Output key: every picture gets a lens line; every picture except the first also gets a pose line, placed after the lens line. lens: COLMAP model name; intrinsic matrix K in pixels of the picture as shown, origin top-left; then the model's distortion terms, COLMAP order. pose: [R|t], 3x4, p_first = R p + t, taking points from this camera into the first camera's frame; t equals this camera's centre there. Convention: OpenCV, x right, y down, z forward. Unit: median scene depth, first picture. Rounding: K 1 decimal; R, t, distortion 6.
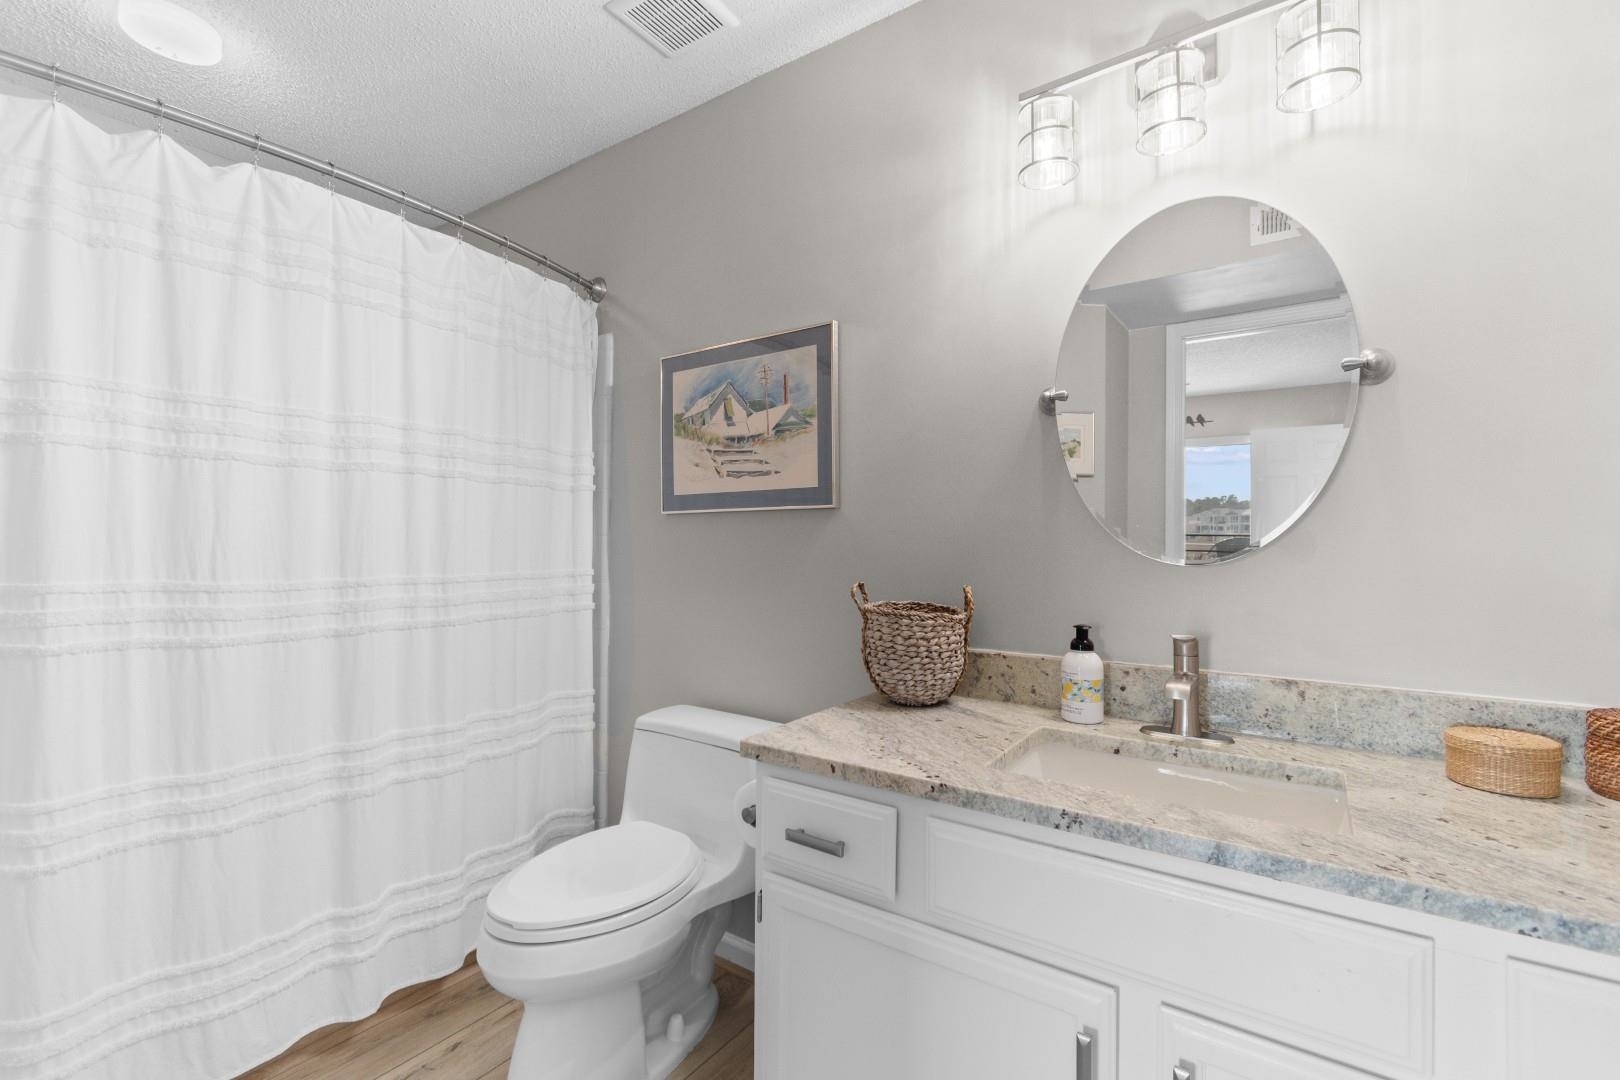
lens RADIAL K [[713.6, 0, 807.5], [0, 713.6, 536.4], [0, 0, 1]] dist [0.005002, -0.002089]
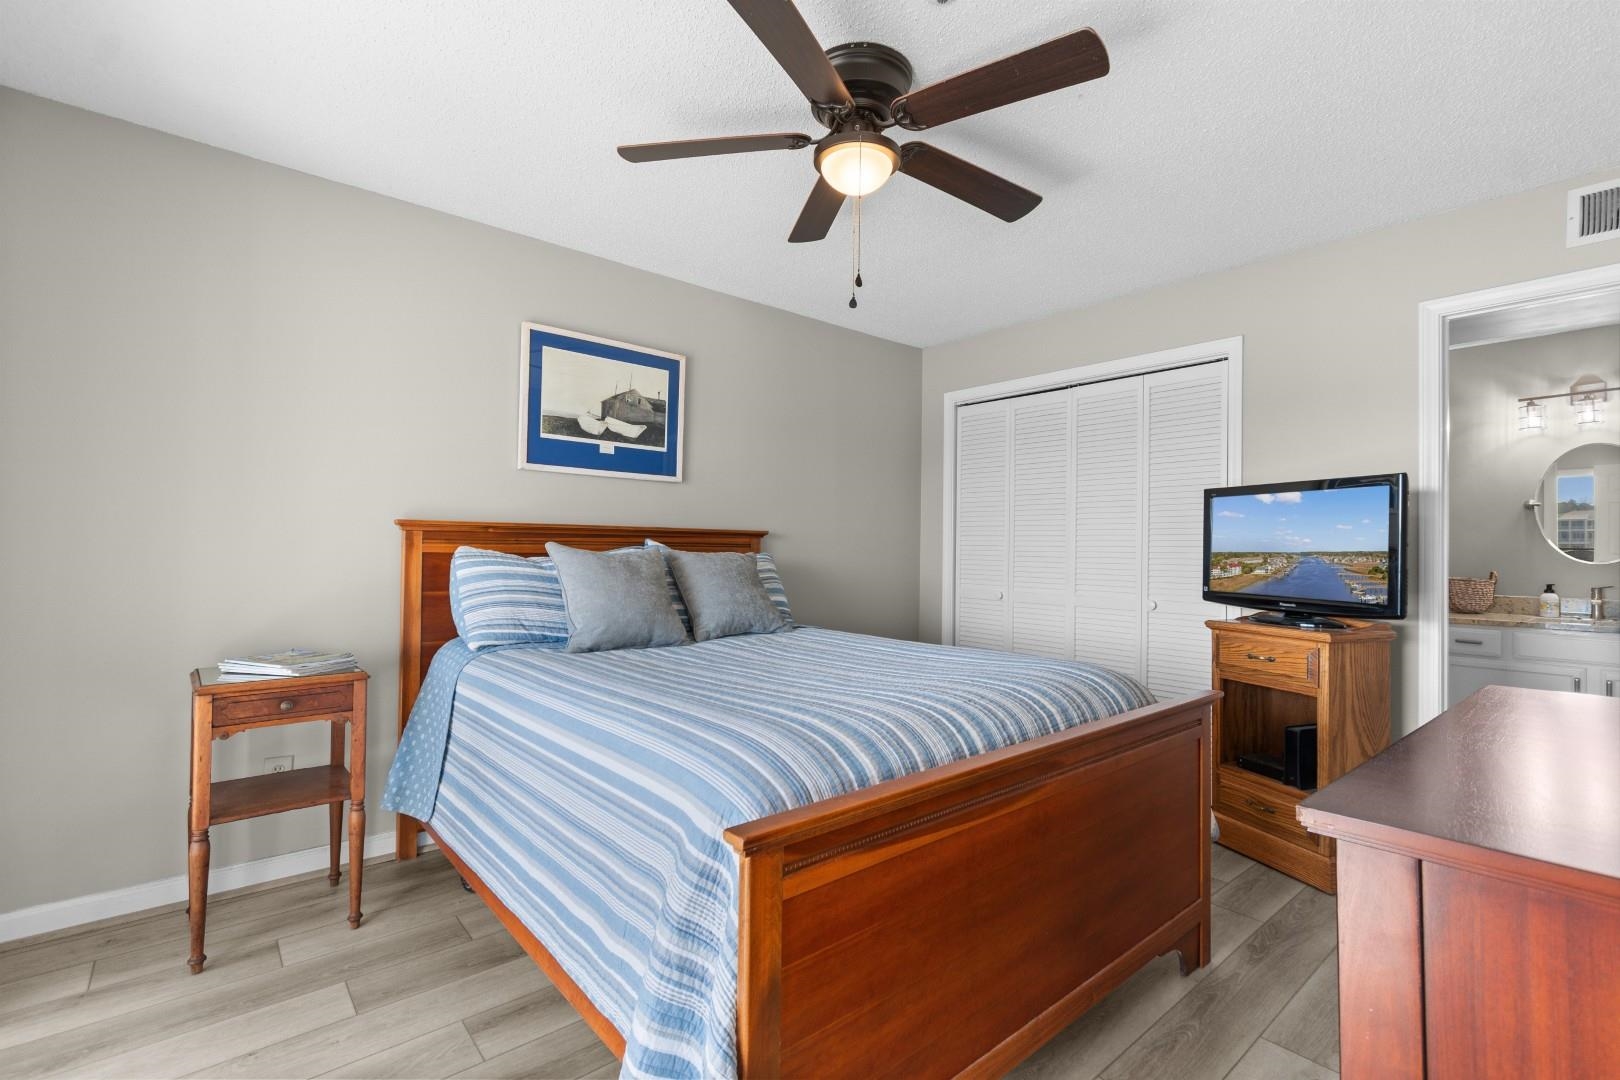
lens RADIAL K [[713.6, 0, 813.7], [0, 713.6, 544.4], [0, 0, 1]] dist [0.005002, -0.002089]
pose [[0.972808, 0.003096, -0.231591, -1.872210], [-0.004855, 0.999964, -0.007026, -0.004325], [0.231561, 0.007960, 0.972788, -2.557652]]
